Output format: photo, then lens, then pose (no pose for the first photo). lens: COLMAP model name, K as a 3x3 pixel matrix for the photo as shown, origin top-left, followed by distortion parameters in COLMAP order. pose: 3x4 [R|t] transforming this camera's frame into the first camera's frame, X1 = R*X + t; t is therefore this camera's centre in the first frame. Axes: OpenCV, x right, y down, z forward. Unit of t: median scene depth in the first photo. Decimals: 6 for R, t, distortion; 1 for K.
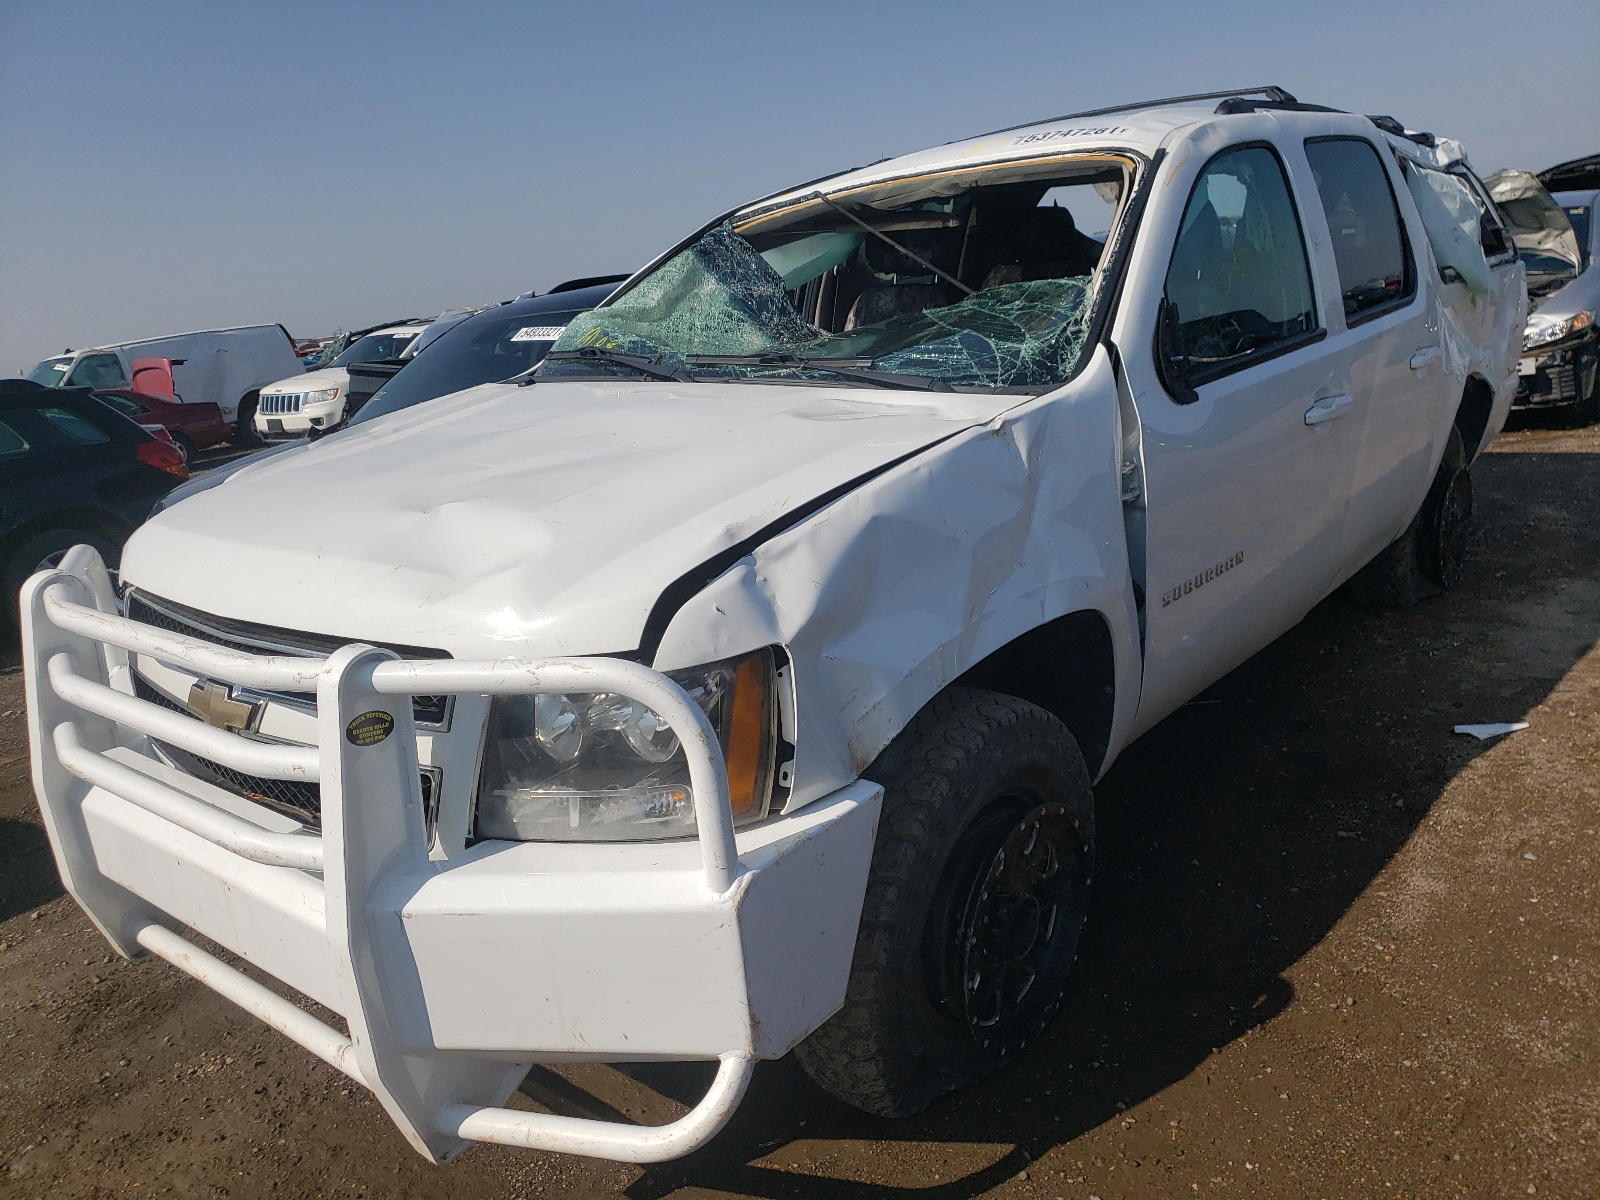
lens RADIAL K [[1025.4, 0, 777.0], [0, 1025.4, 600.1], [0, 0, 1]] dist [-0.004330, 0.015159]
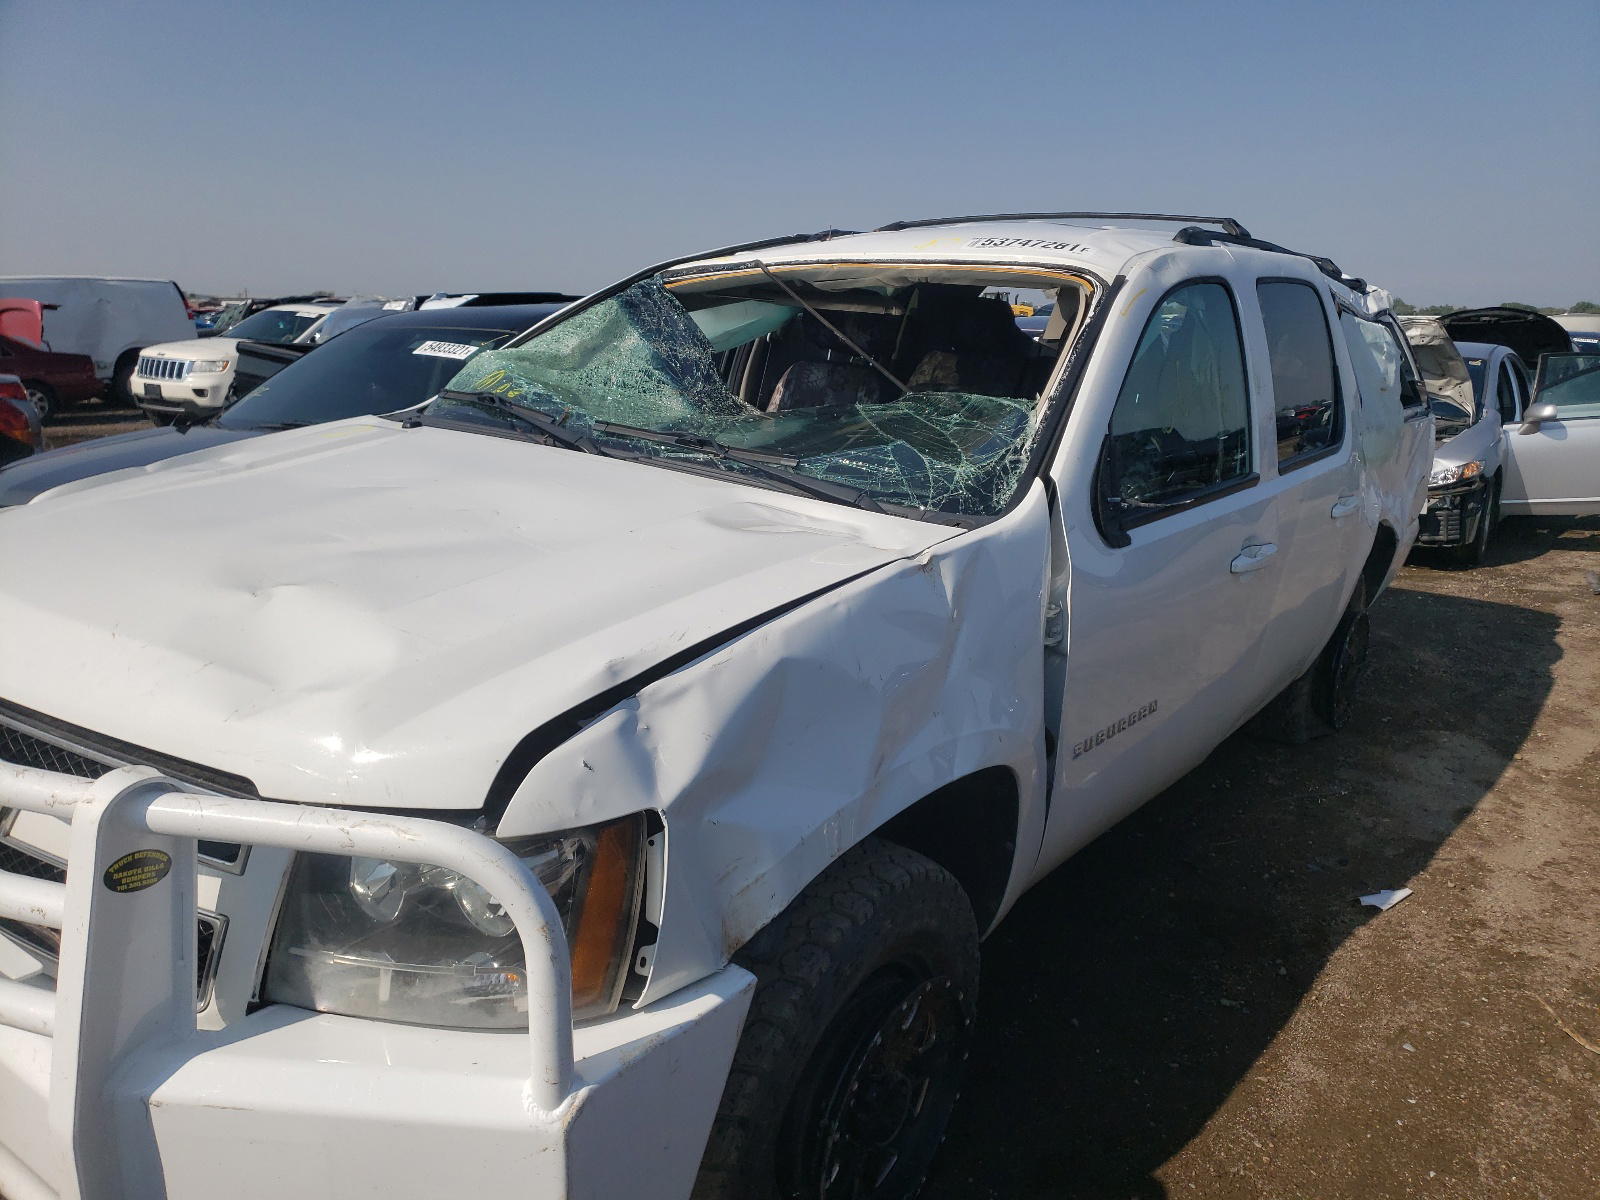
lens RADIAL K [[1025.4, 0, 777.0], [0, 1025.4, 600.1], [0, 0, 1]] dist [-0.004330, 0.015159]
pose [[0.988814, 0.112977, 0.097382, 0.000595], [-0.110924, 0.993482, -0.026262, -0.076915], [-0.099714, 0.015166, 0.994901, 0.086038]]
